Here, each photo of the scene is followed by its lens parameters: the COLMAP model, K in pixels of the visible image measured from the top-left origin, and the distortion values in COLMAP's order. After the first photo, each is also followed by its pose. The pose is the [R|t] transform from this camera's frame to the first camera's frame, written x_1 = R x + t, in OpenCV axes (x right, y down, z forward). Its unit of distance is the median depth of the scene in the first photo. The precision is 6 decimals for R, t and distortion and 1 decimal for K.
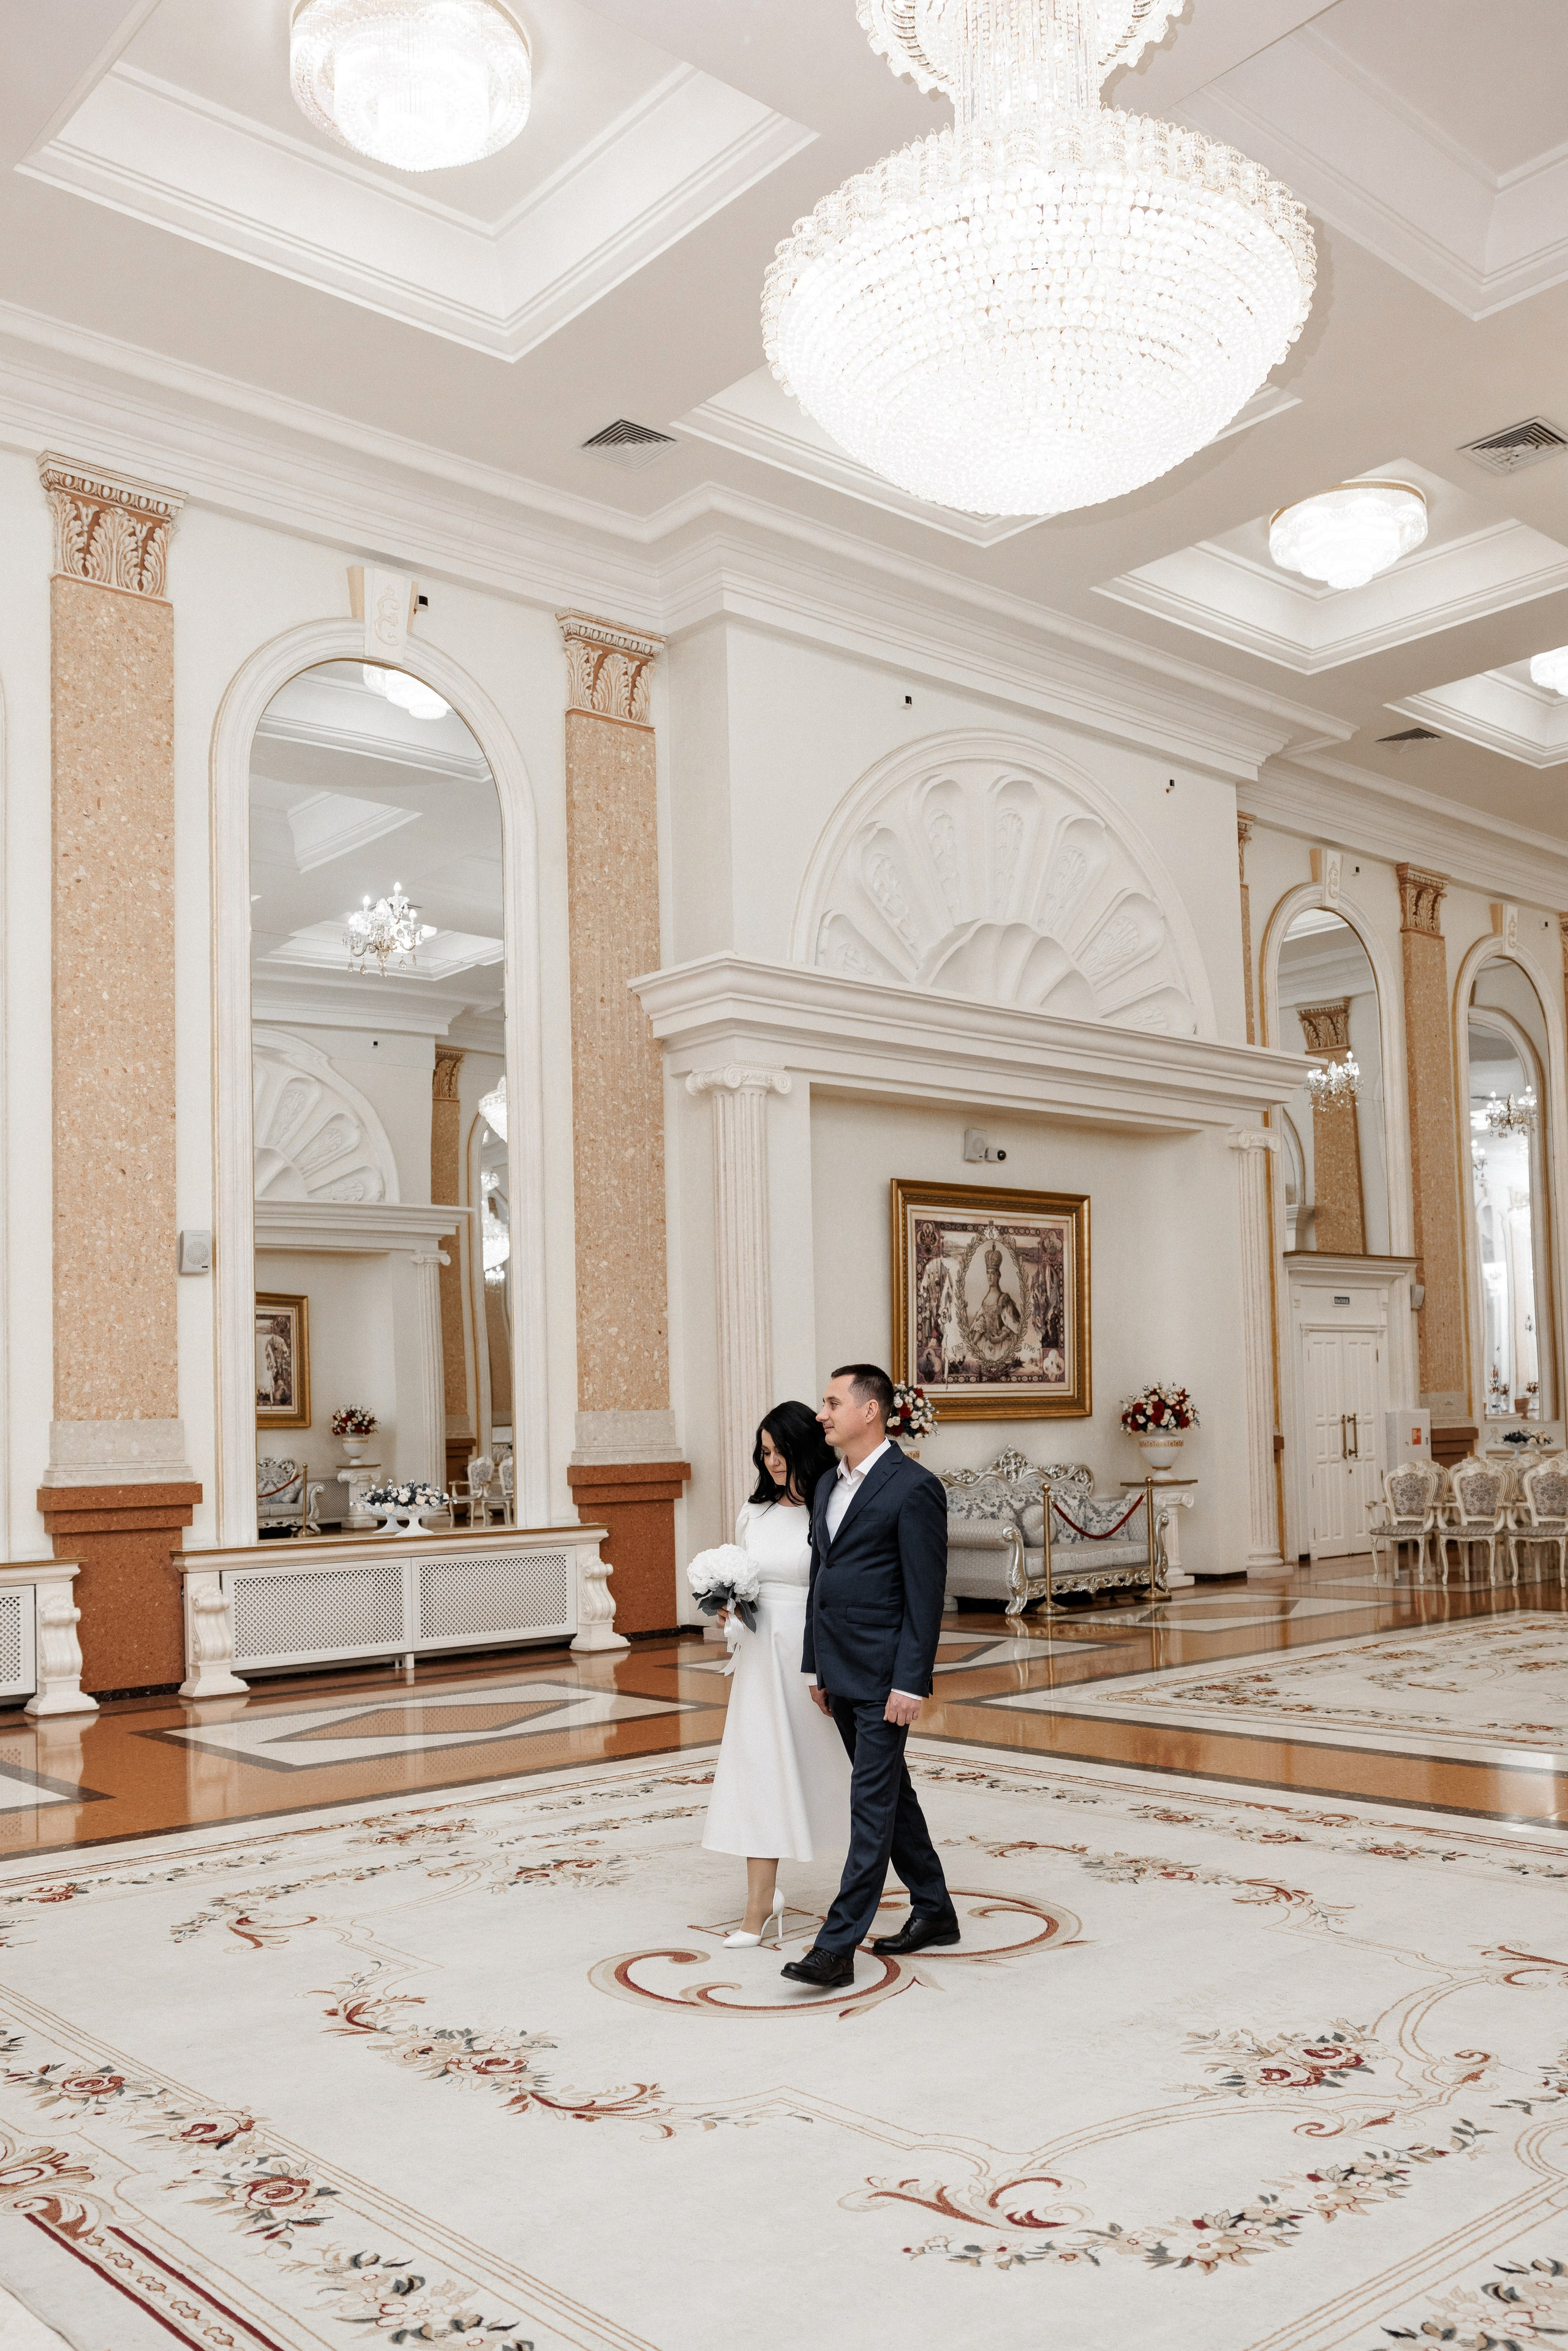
lens RADIAL K [[1982.9, 0, 762.6], [0, 1982.9, 1334.2], [0, 0, 1]] dist [-0.050868, 0.084565]
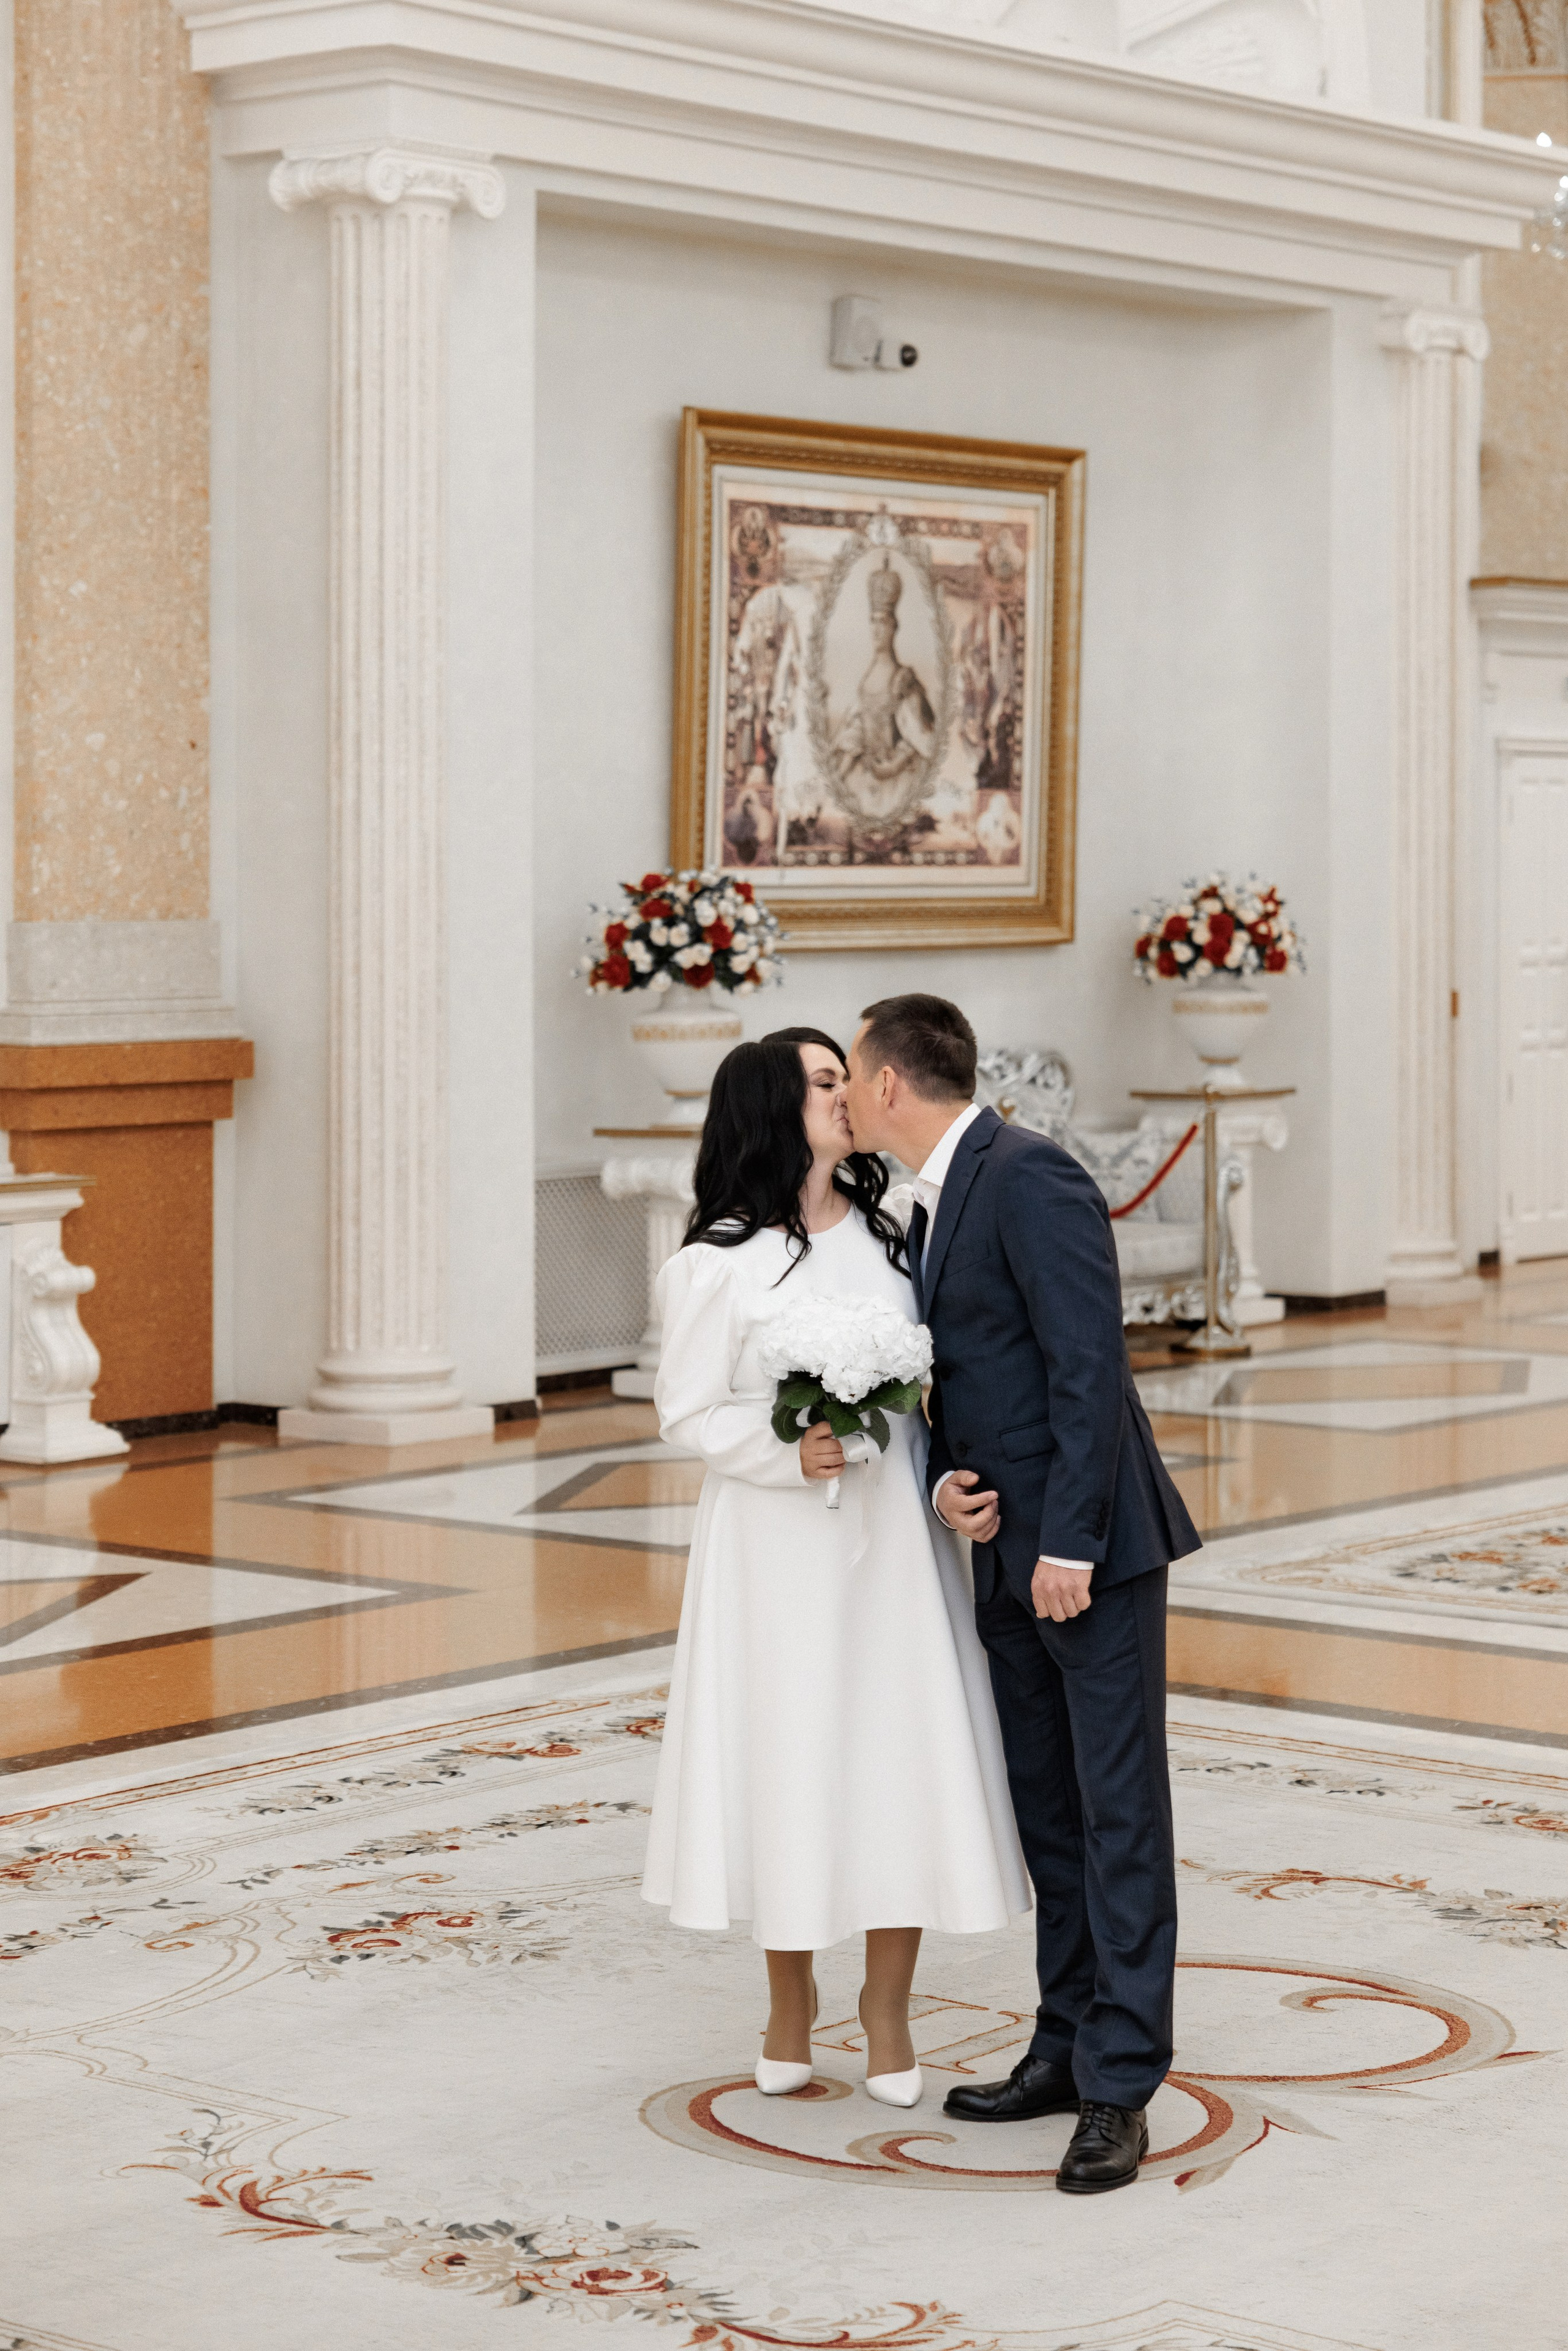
lens RADIAL K [[4838.1, 0, 823.2], [0, 4838.1, 879.3], [0, 0, 1]] dist [0.159986, -0.326564]
pose [[0.985542, 0.027057, 0.167259, -0.095183], [-0.034429, 0.998552, 0.041332, -0.021057], [-0.165898, -0.046493, 0.985046, -0.094557]]
